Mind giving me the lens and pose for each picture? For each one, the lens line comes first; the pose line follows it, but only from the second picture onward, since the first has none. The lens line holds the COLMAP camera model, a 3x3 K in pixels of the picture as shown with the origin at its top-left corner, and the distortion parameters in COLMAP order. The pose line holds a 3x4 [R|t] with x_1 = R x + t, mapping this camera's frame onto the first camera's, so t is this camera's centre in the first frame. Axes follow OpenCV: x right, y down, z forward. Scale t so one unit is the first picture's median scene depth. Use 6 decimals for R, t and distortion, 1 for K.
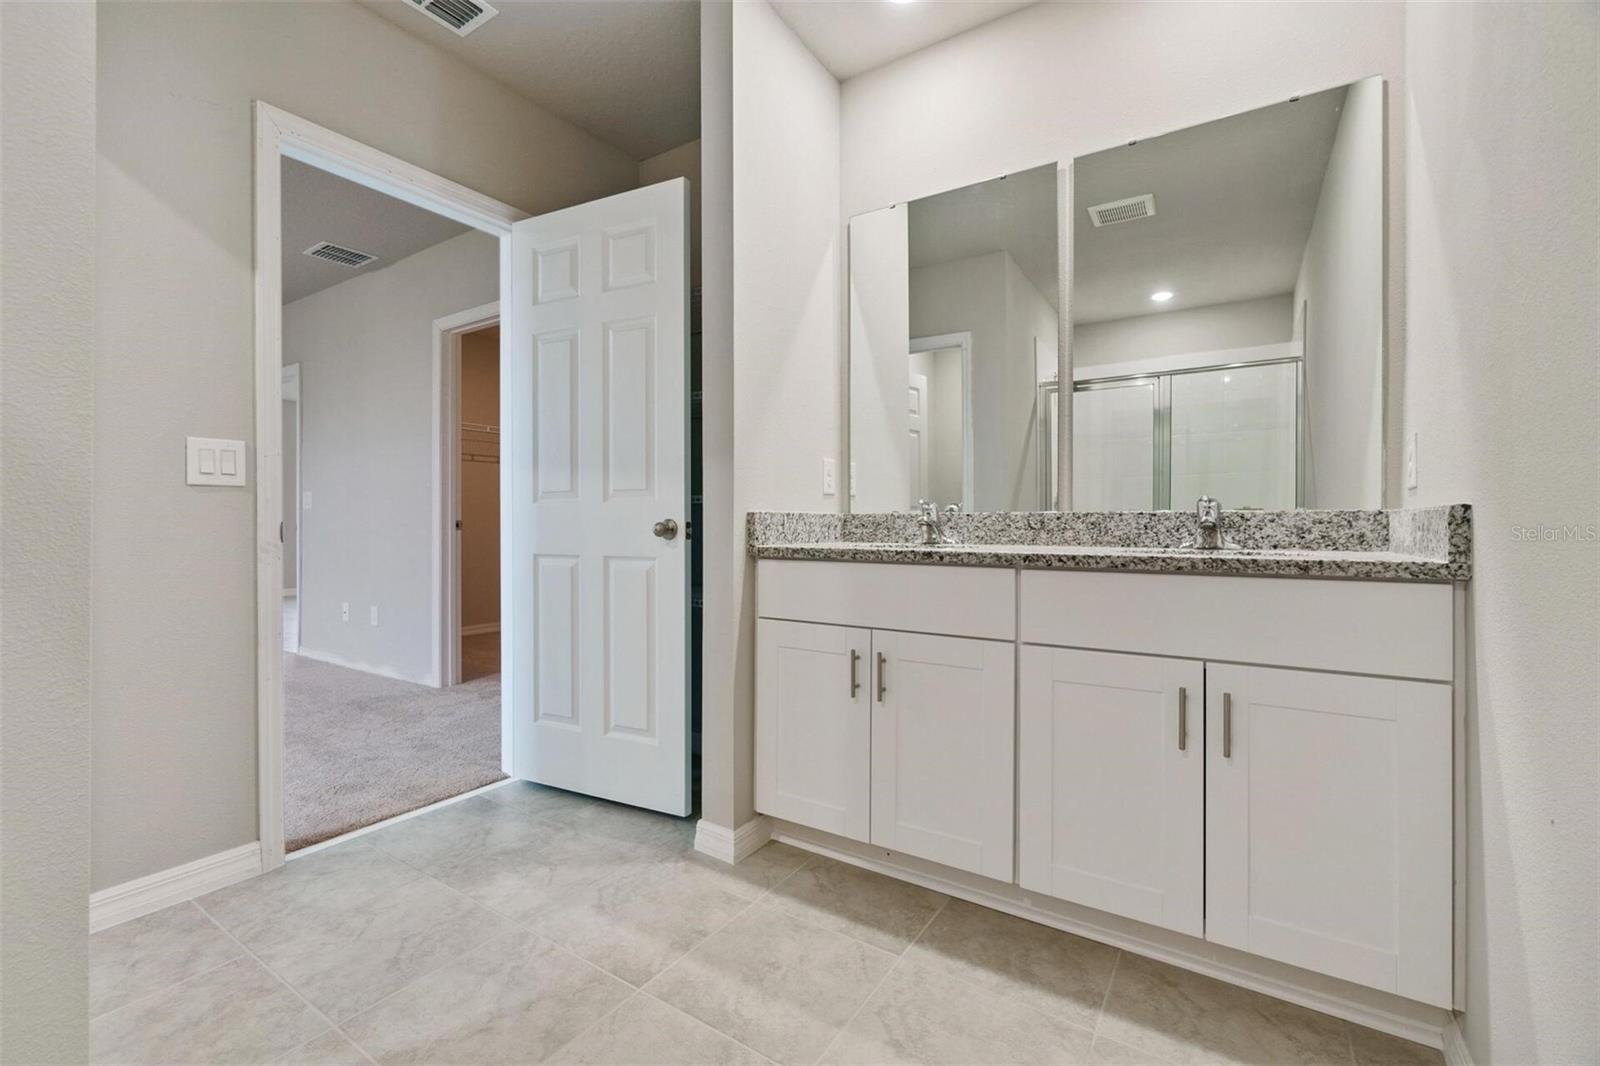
lens RADIAL K [[691.7, 0, 797.4], [0, 691.7, 529.7], [0, 0, 1]] dist [-0.011608, -0.000034]
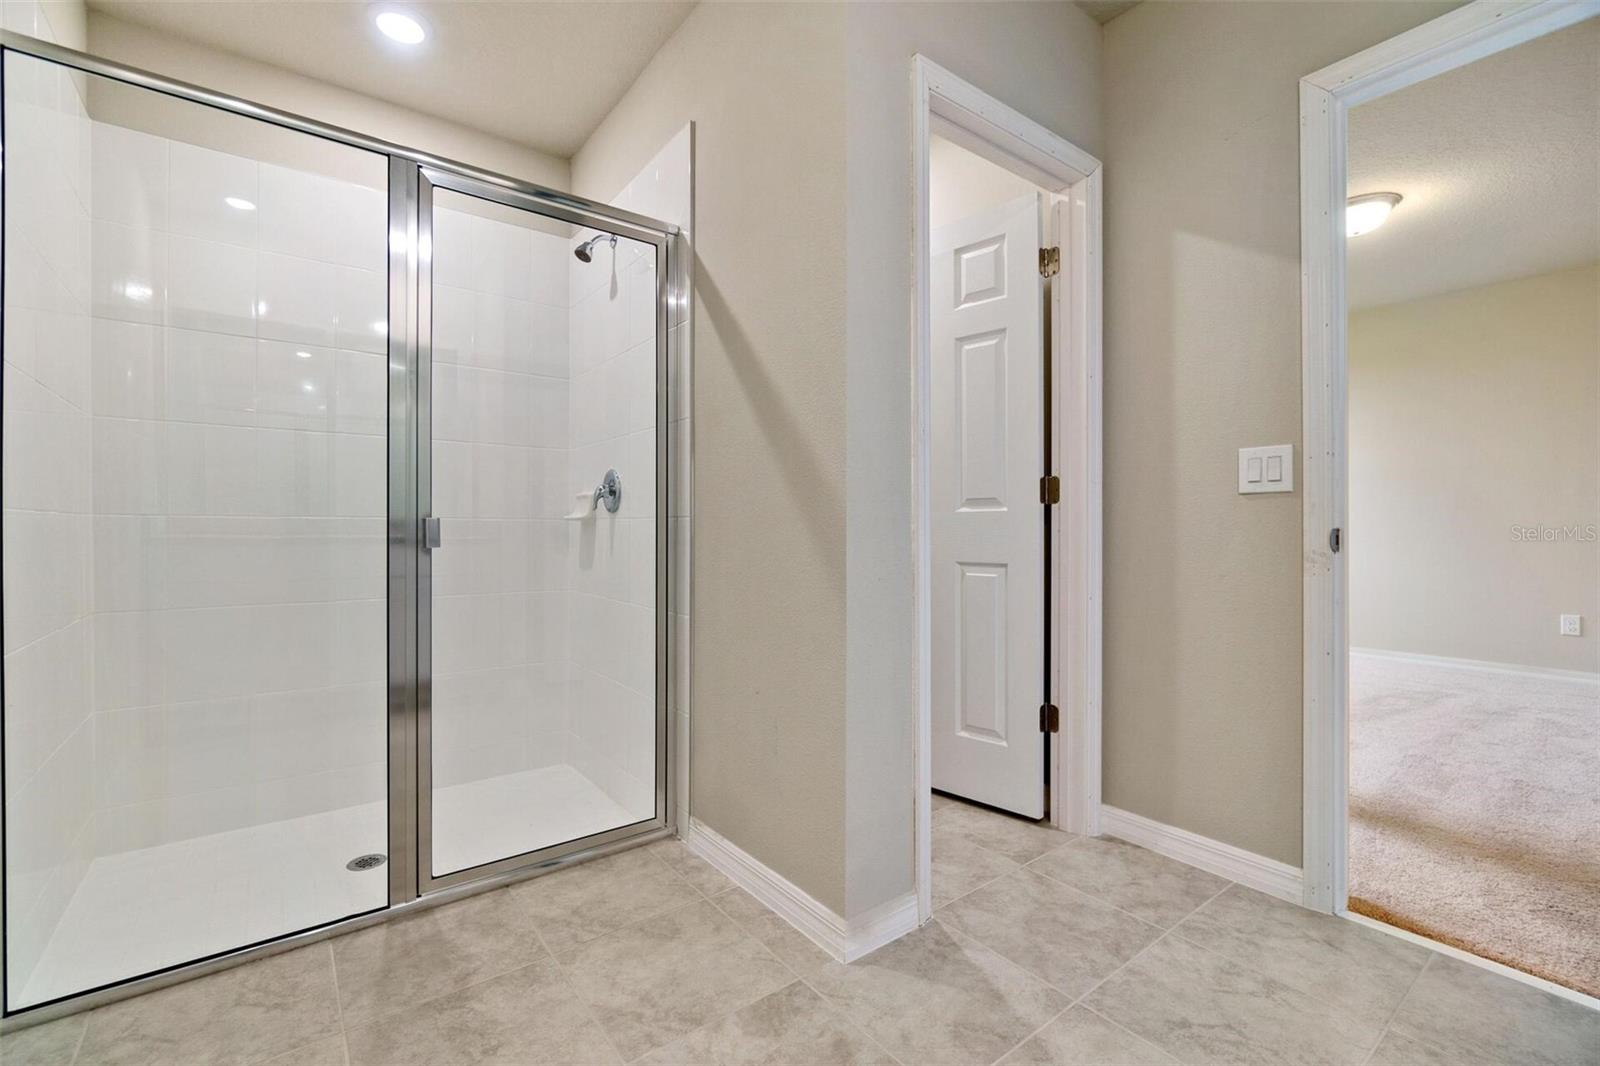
lens RADIAL K [[695.9, 0, 783.8], [0, 695.9, 536.0], [0, 0, 1]] dist [-0.002702, -0.000167]
pose [[-0.344478, 0.011230, -0.938727, 0.353806], [-0.017025, 0.999689, 0.018207, -0.006720], [0.938640, 0.022254, -0.344179, 0.674823]]
